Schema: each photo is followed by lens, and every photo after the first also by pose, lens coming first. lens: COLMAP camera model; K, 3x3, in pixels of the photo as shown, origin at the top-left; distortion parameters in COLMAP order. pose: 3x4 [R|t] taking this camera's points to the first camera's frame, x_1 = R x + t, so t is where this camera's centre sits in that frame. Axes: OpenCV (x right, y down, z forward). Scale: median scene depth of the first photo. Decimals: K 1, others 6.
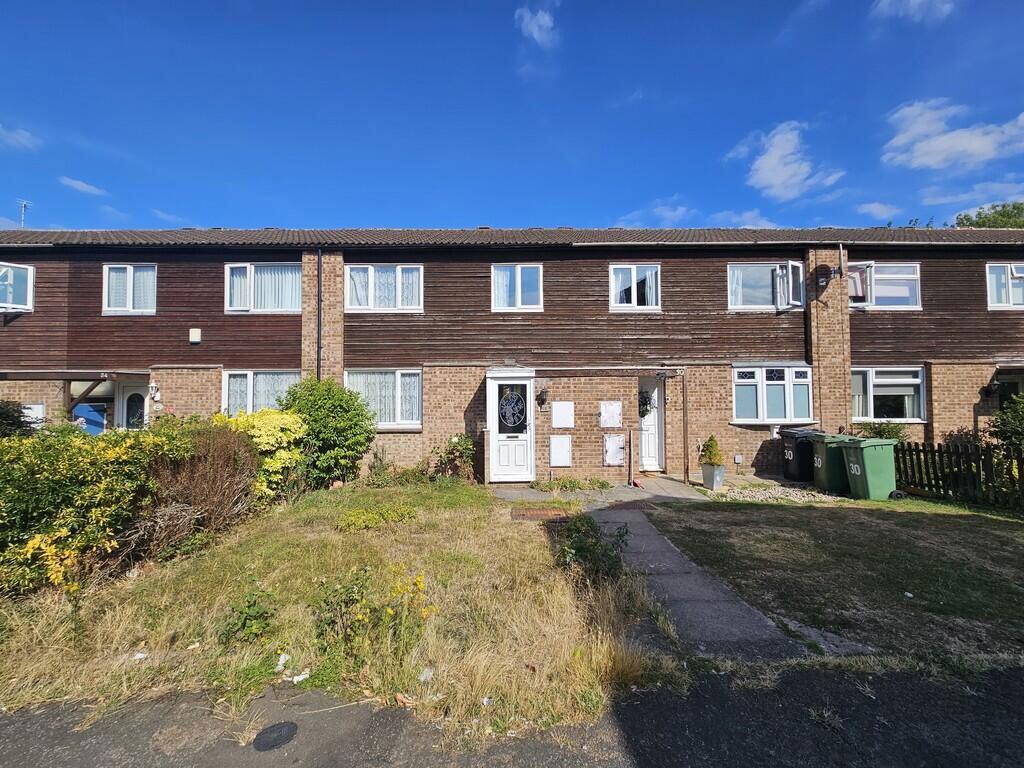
lens RADIAL K [[421.4, 0, 515.9], [0, 421.4, 389.8], [0, 0, 1]] dist [-0.003187, 0.003150]
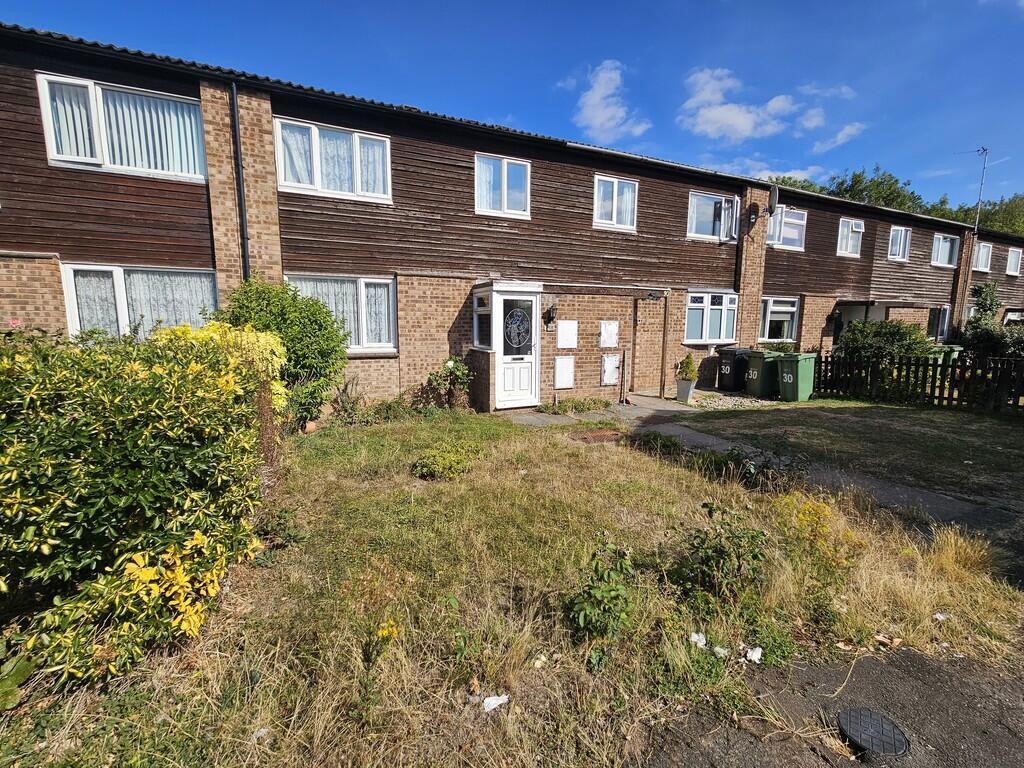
lens RADIAL K [[421.4, 0, 516.1], [0, 421.4, 389.8], [0, 0, 1]] dist [-0.003187, 0.003150]
pose [[0.919114, -0.049495, 0.390871, -0.335328], [-0.018118, 0.985719, 0.167423, 0.022112], [-0.393575, -0.160962, 0.905091, 0.146403]]
